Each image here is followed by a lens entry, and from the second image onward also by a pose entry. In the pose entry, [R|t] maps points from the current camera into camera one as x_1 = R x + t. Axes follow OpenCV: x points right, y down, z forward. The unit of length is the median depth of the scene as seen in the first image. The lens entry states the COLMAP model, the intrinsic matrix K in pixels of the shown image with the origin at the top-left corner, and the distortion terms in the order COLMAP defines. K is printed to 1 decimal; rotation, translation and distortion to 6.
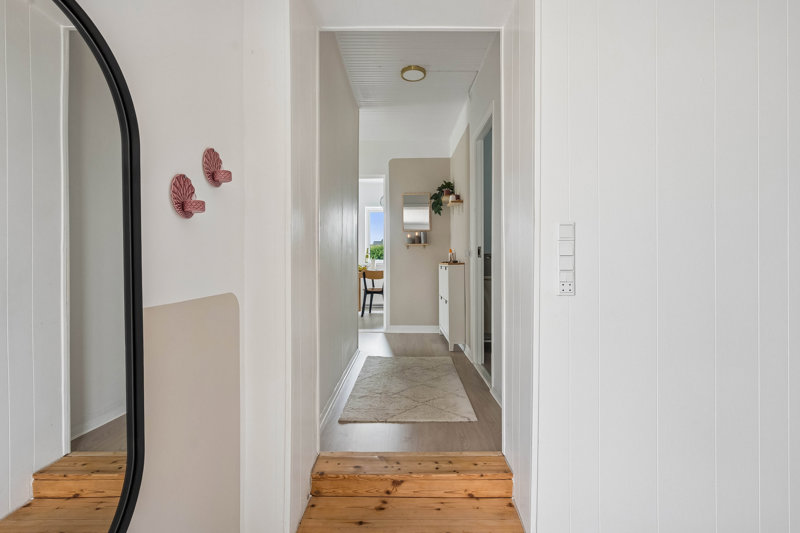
lens RADIAL K [[387.8, 0, 400.0], [0, 387.8, 266.5], [0, 0, 1]] dist [-0.000217, -0.000038]
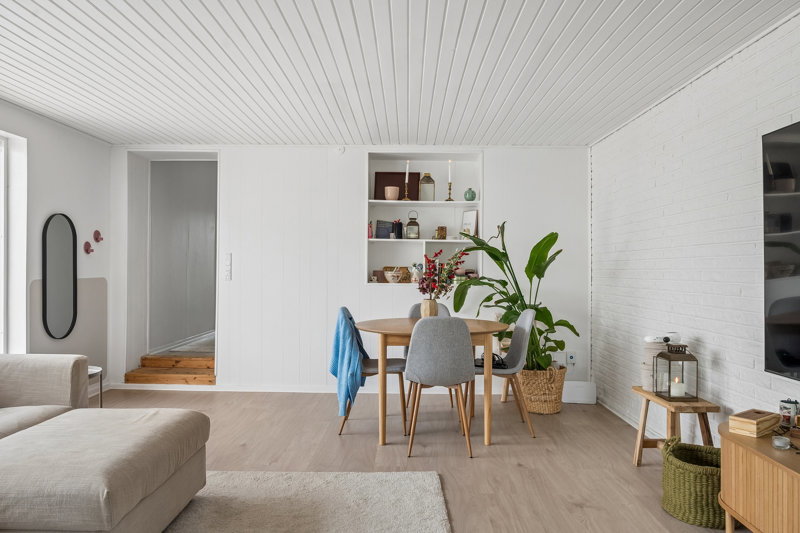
lens RADIAL K [[568.6, 0, 400.0], [0, 568.6, 266.5], [0, 0, 1]] dist [-0.000262, -0.001081]
pose [[0.999891, 0.009342, -0.011408, 2.195468], [-0.009388, 0.999948, -0.004020, -0.020227], [0.011370, 0.004126, 0.999927, -3.872819]]
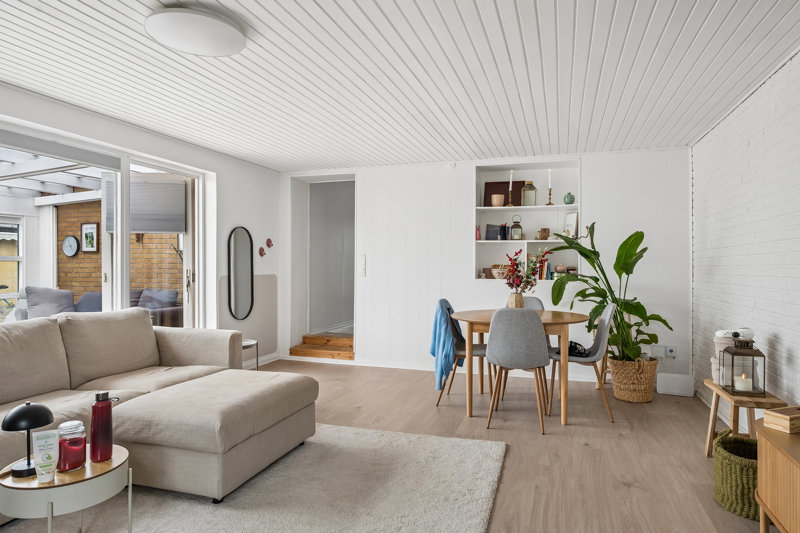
lens RADIAL K [[498.3, 0, 400.0], [0, 498.3, 266.5], [0, 0, 1]] dist [-0.001225, 0.002088]
pose [[0.951852, 0.004233, -0.306529, 2.697529], [-0.004257, 0.999991, 0.000589, -0.018819], [0.306529, 0.000744, 0.951861, -3.946705]]
